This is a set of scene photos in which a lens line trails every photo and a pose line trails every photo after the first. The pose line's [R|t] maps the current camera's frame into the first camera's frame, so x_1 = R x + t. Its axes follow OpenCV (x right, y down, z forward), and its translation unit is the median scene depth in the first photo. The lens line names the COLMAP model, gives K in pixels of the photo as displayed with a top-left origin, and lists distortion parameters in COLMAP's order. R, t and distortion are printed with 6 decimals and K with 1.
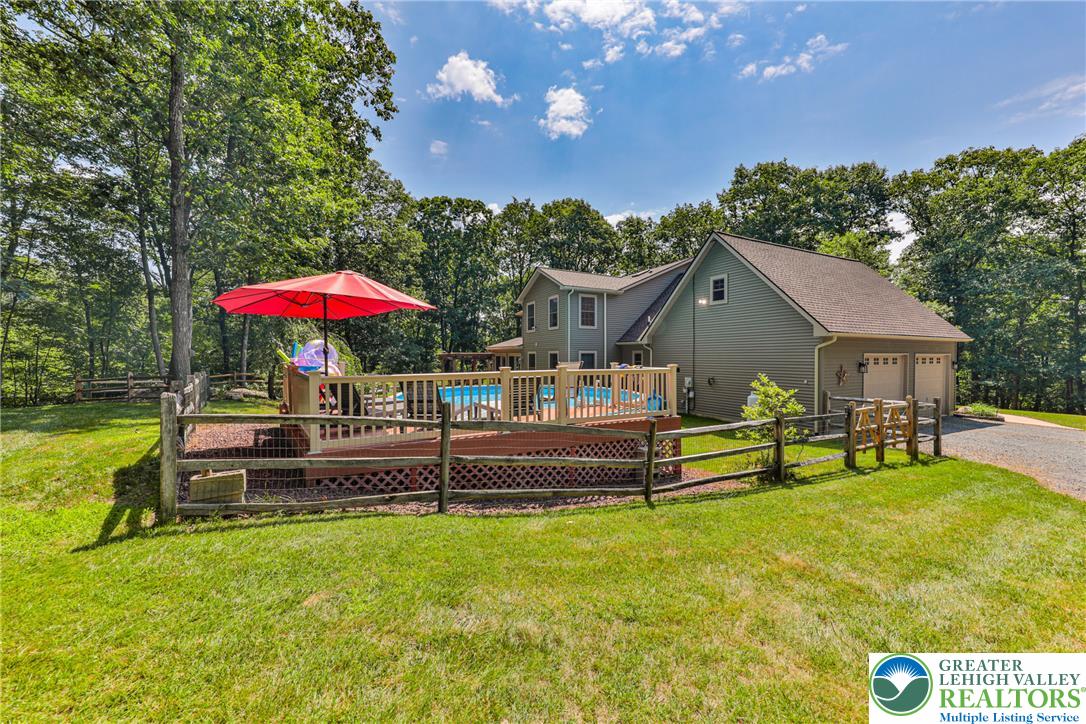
lens RADIAL K [[405.1, 0, 541.2], [0, 405.1, 359.9], [0, 0, 1]] dist [0.002167, 0.000092]
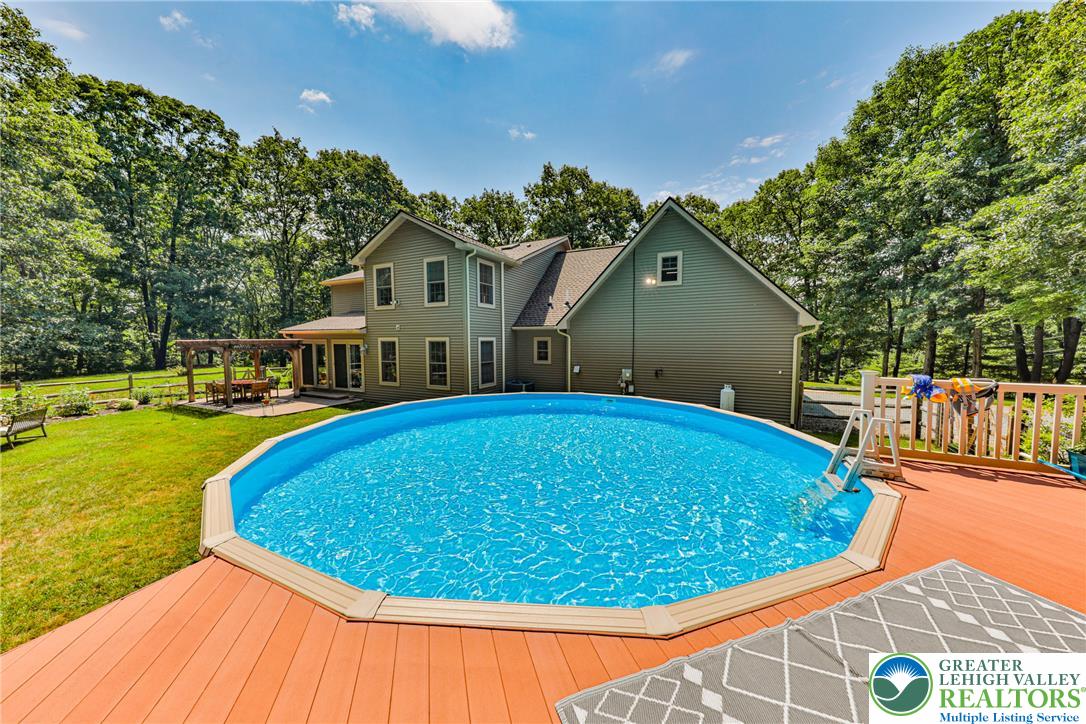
lens RADIAL K [[359.0, 0, 546.6], [0, 359.0, 364.5], [0, 0, 1]] dist [0.000910, -0.001079]
pose [[0.804915, -0.042985, 0.591831, -0.106241], [0.006668, 0.997965, 0.063414, -0.007862], [-0.593352, -0.047097, 0.803564, 0.227152]]
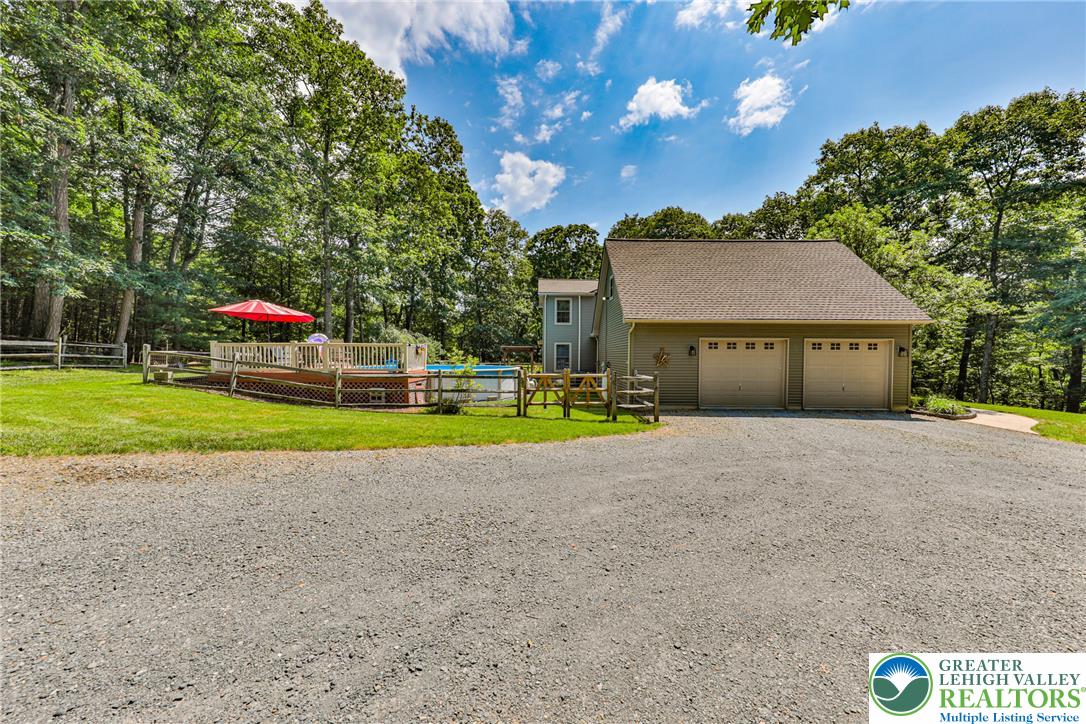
lens RADIAL K [[359.6, 0, 543.0], [0, 359.6, 362.0], [0, 0, 1]] dist [0.014844, -0.003673]
pose [[0.885431, 0.014071, -0.464558, 0.327913], [-0.011495, 0.999899, 0.008377, 0.016617], [0.464629, -0.002077, 0.885503, -0.013304]]
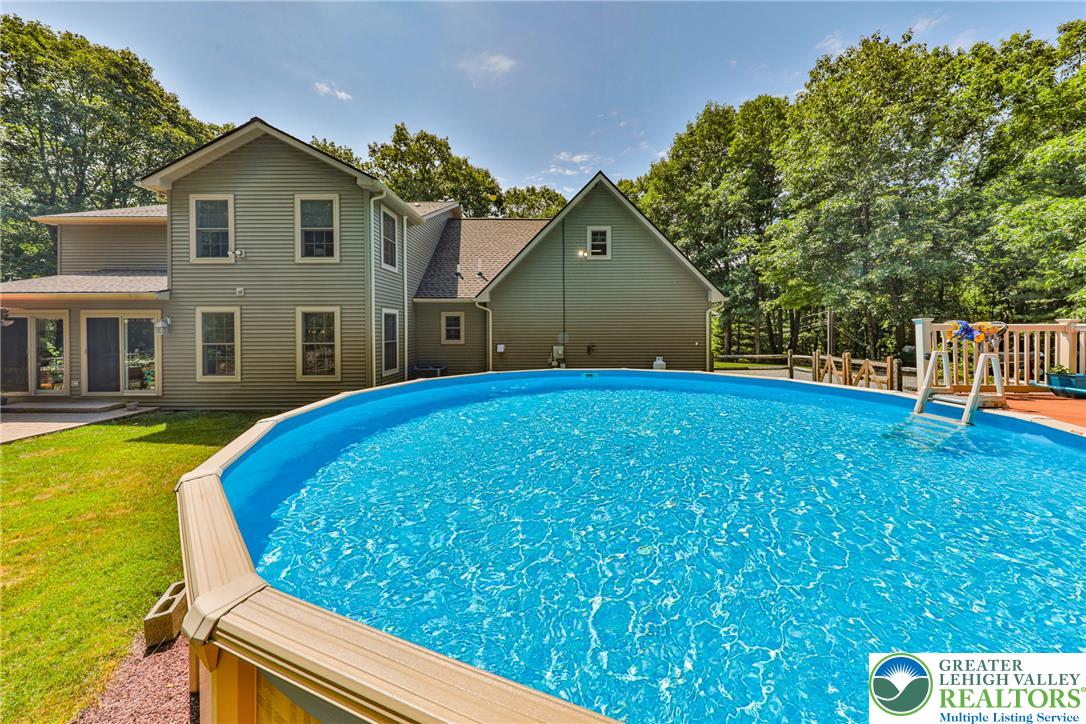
lens RADIAL K [[373.0, 0, 548.6], [0, 373.0, 334.7], [0, 0, 1]] dist [-0.000878, -0.000180]
pose [[0.460484, -0.014350, 0.887552, -0.139796], [0.009108, 0.999893, 0.011441, 0.005455], [-0.887621, 0.002816, 0.460565, 0.316078]]
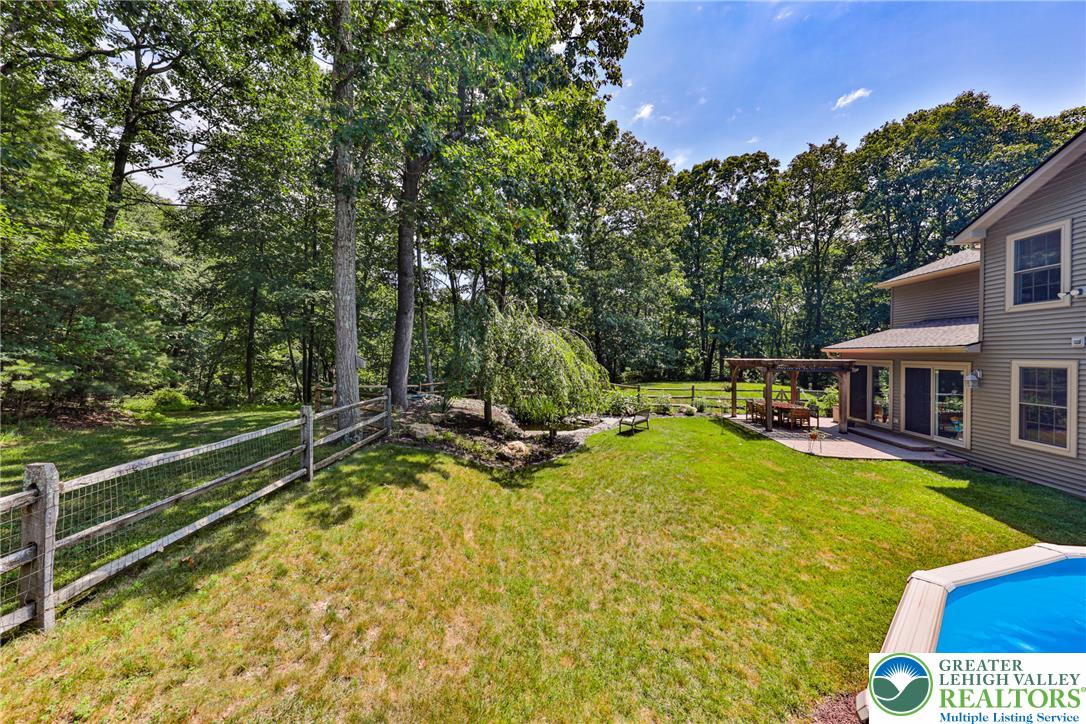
lens RADIAL K [[364.6, 0, 537.9], [0, 364.6, 353.6], [0, 0, 1]] dist [0.000617, -0.000057]
pose [[0.816733, 0.006430, -0.576980, -0.131798], [-0.013133, 0.999886, -0.007448, -0.012059], [0.576867, 0.013660, 0.816724, 0.298496]]
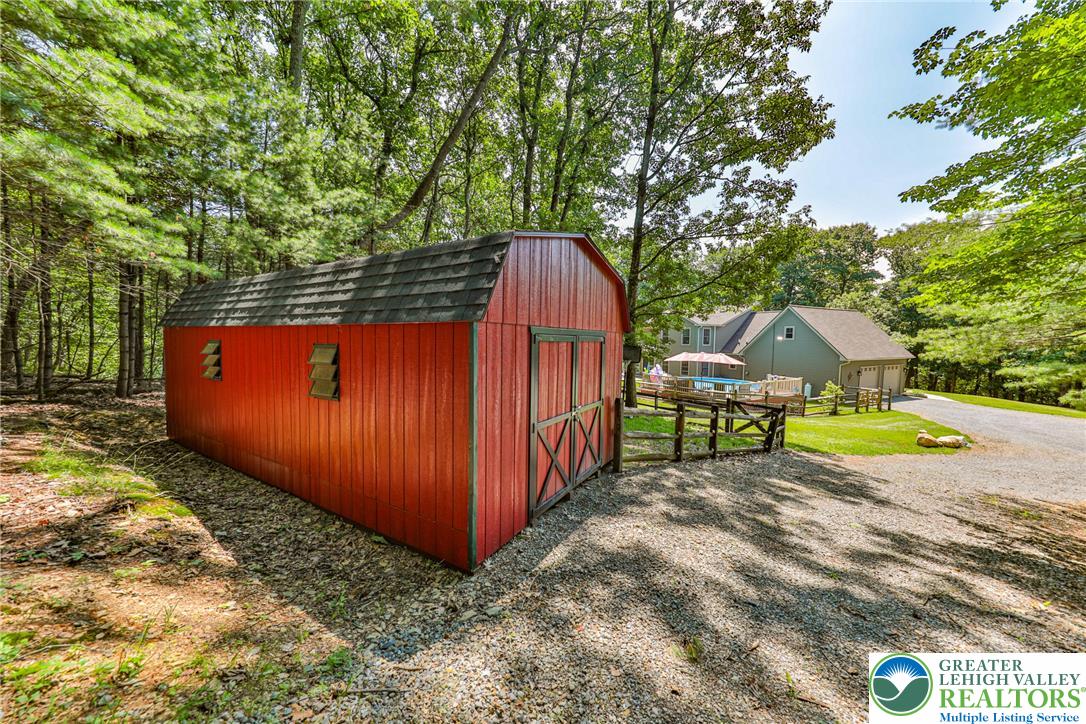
lens RADIAL K [[359.6, 0, 543.0], [0, 359.6, 362.0], [0, 0, 1]] dist [0.014844, -0.003673]
pose [[0.999764, 0.011094, -0.018682, -0.341078], [-0.009919, 0.998034, 0.061878, -0.055585], [0.019332, -0.061678, 0.997909, -0.382443]]
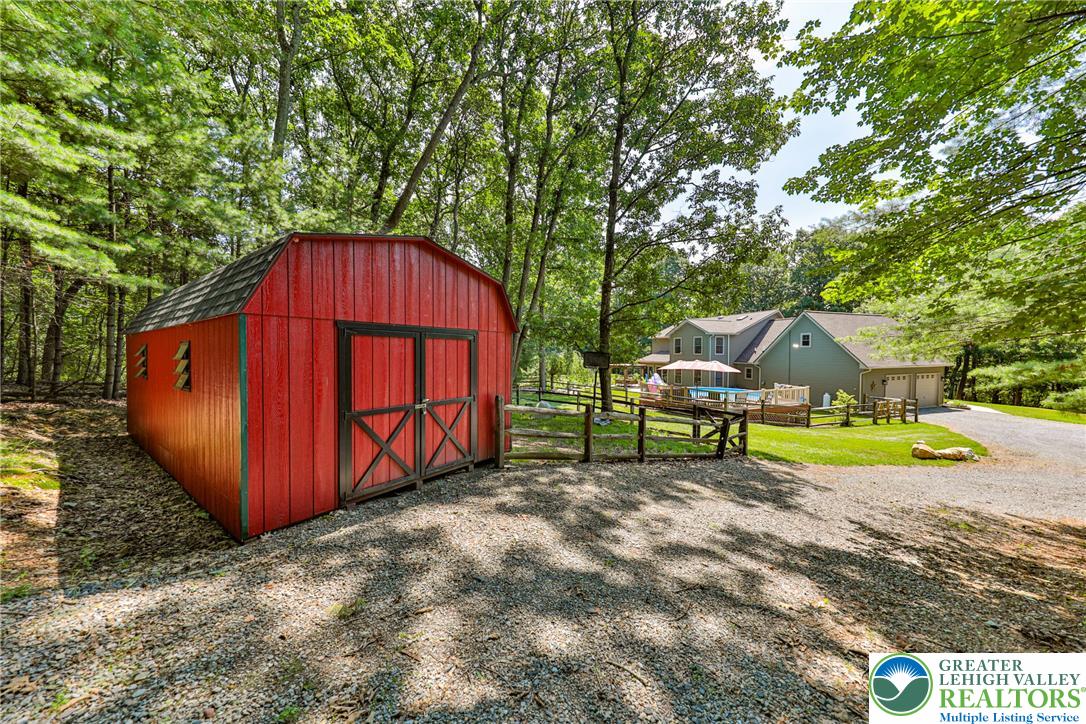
lens RADIAL K [[359.6, 0, 543.0], [0, 359.6, 362.0], [0, 0, 1]] dist [0.014844, -0.003673]
pose [[0.993739, 0.001686, -0.111715, -0.273117], [0.001156, 0.999678, 0.025366, -0.049569], [0.111721, -0.025336, 0.993417, -0.384141]]
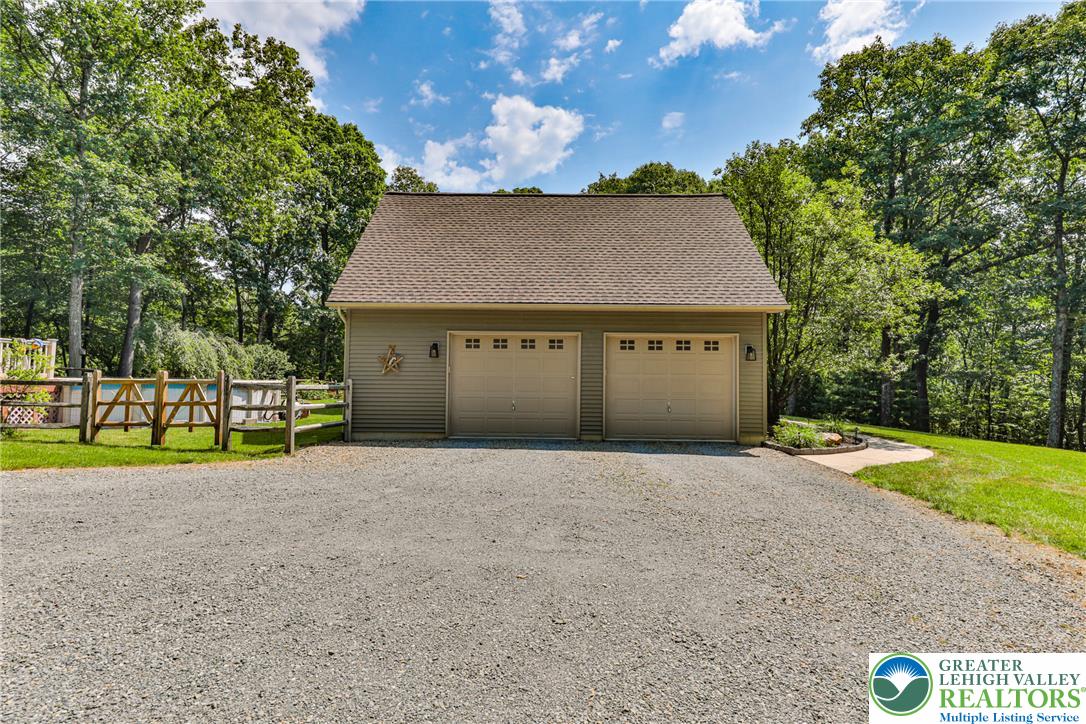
lens RADIAL K [[527.3, 0, 543.0], [0, 527.3, 362.0], [0, 0, 1]] dist [0.004852, 0.000306]
pose [[0.875326, -0.012254, -0.483378, 0.523144], [-0.013638, 0.998655, -0.050013, 0.030580], [0.483341, 0.050369, 0.873982, 0.101239]]
